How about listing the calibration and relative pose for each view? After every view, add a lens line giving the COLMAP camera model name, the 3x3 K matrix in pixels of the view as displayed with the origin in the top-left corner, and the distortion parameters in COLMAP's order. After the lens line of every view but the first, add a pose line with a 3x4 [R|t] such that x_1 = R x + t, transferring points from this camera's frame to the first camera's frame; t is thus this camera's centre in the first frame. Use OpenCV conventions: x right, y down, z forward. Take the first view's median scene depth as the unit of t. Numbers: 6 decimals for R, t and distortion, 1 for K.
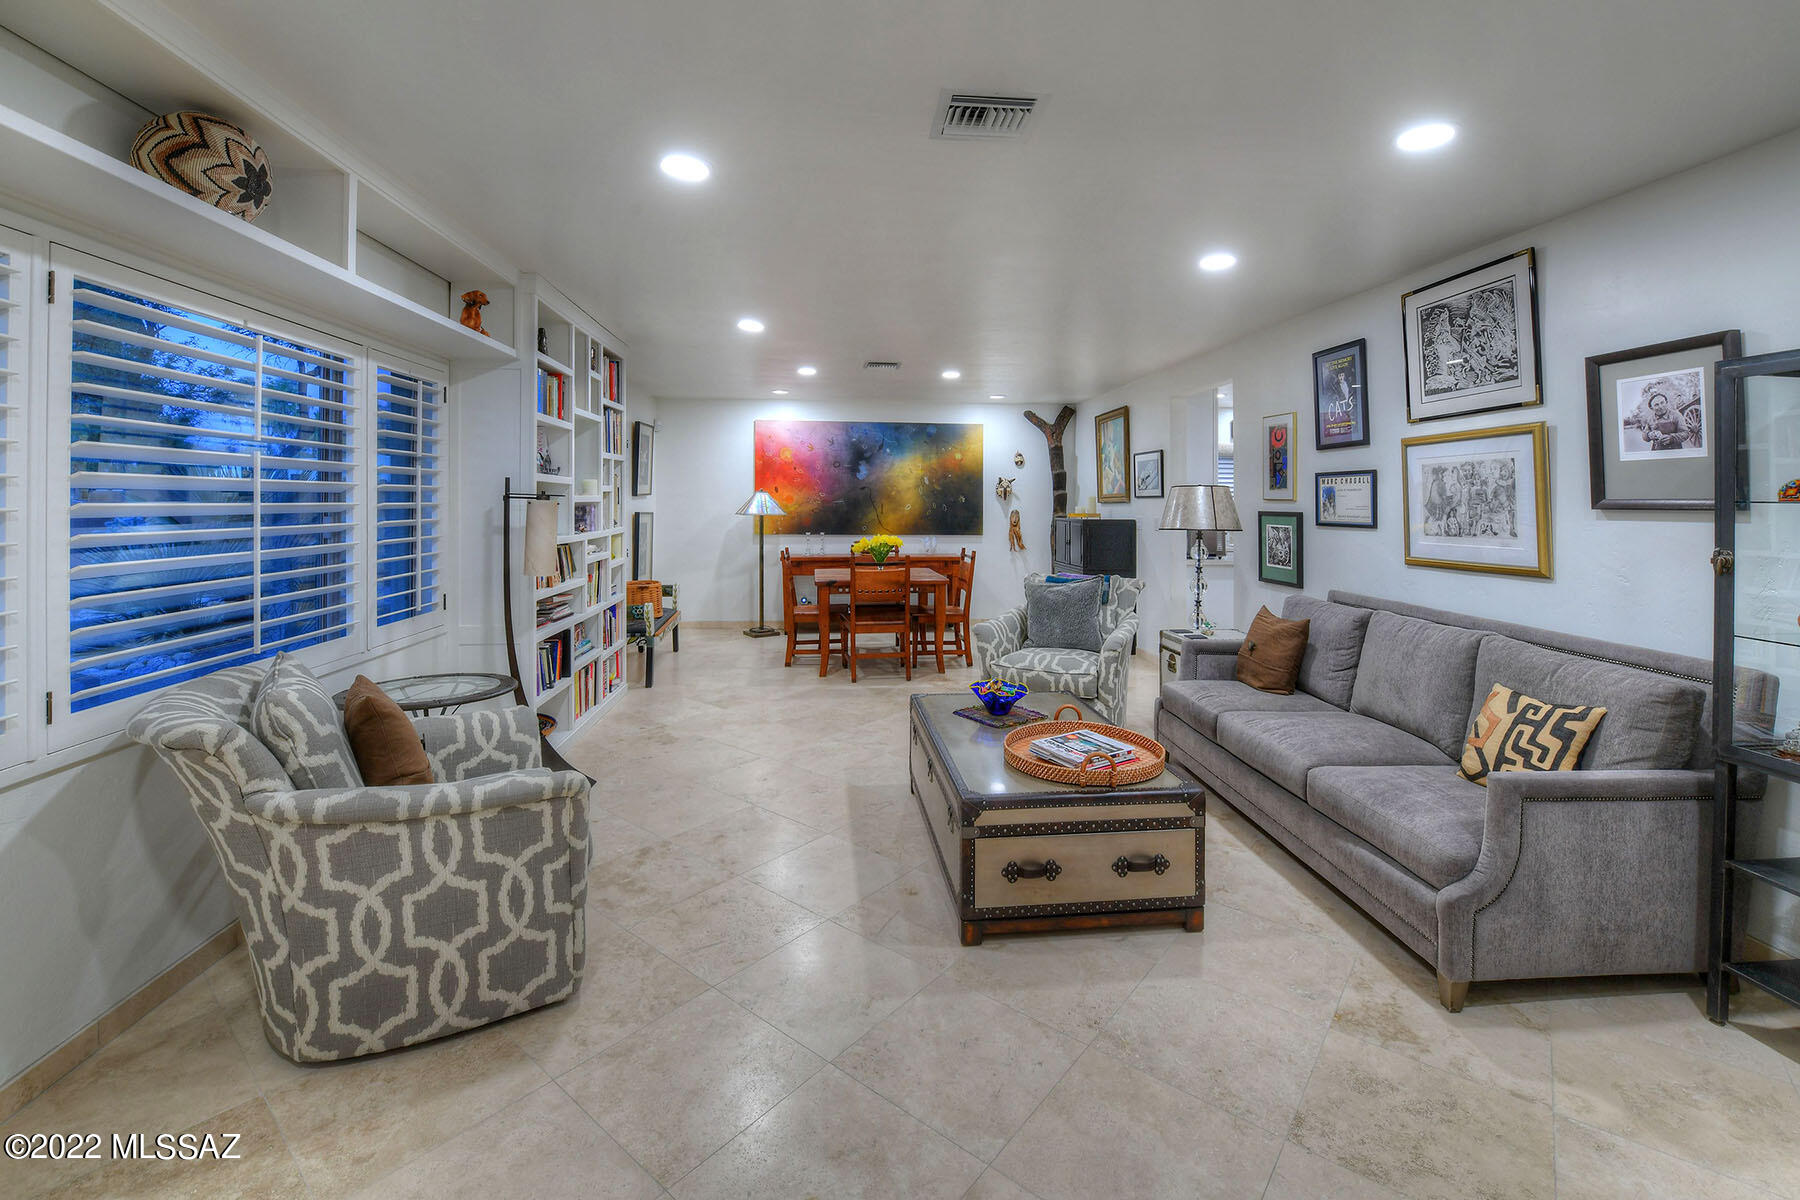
lens RADIAL K [[758.3, 0, 918.8], [0, 758.3, 506.0], [0, 0, 1]] dist [-0.013191, -0.000573]
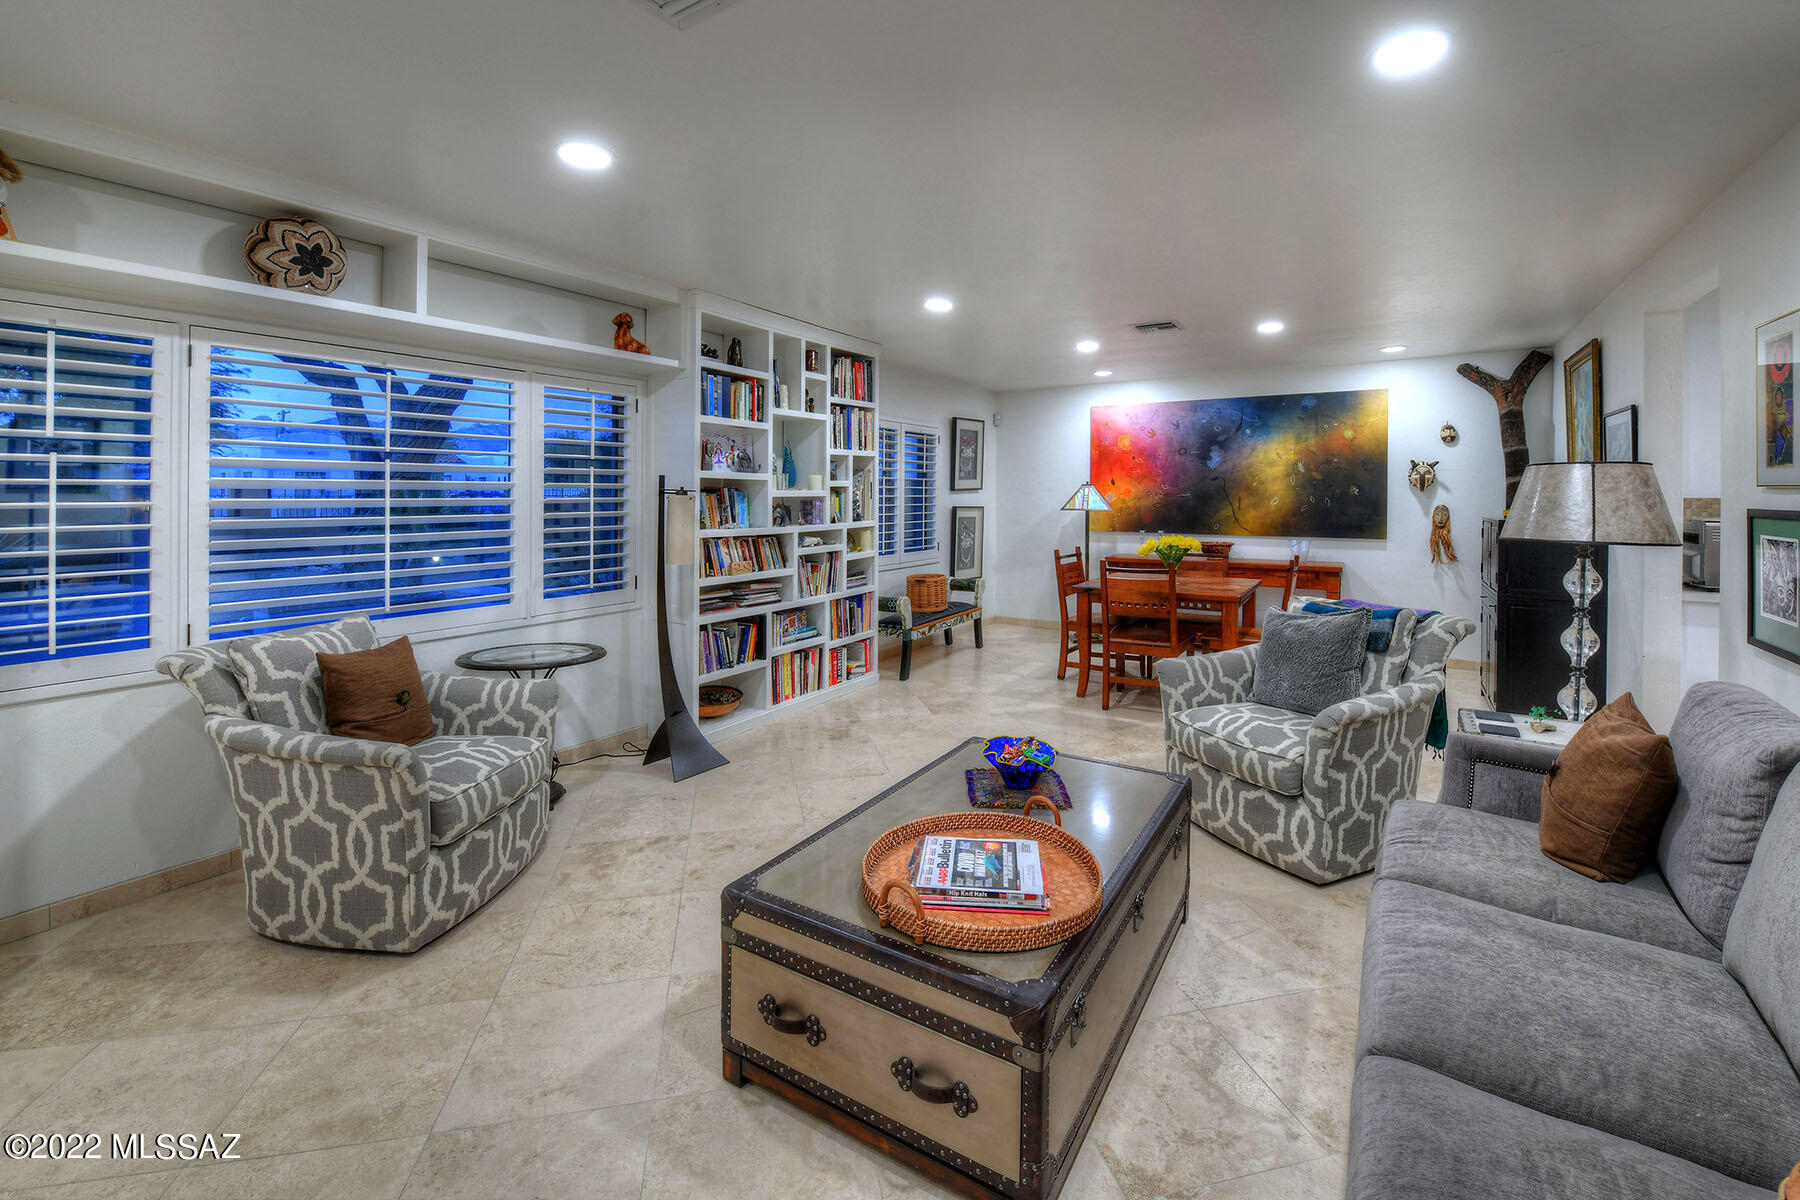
lens RADIAL K [[758.3, 0, 918.8], [0, 758.3, 506.0], [0, 0, 1]] dist [-0.013191, -0.000573]
pose [[0.783404, 0.002789, -0.621506, 0.350268], [0.001645, 0.999977, 0.006561, 0.000946], [0.621511, -0.006162, 0.783382, 0.273625]]
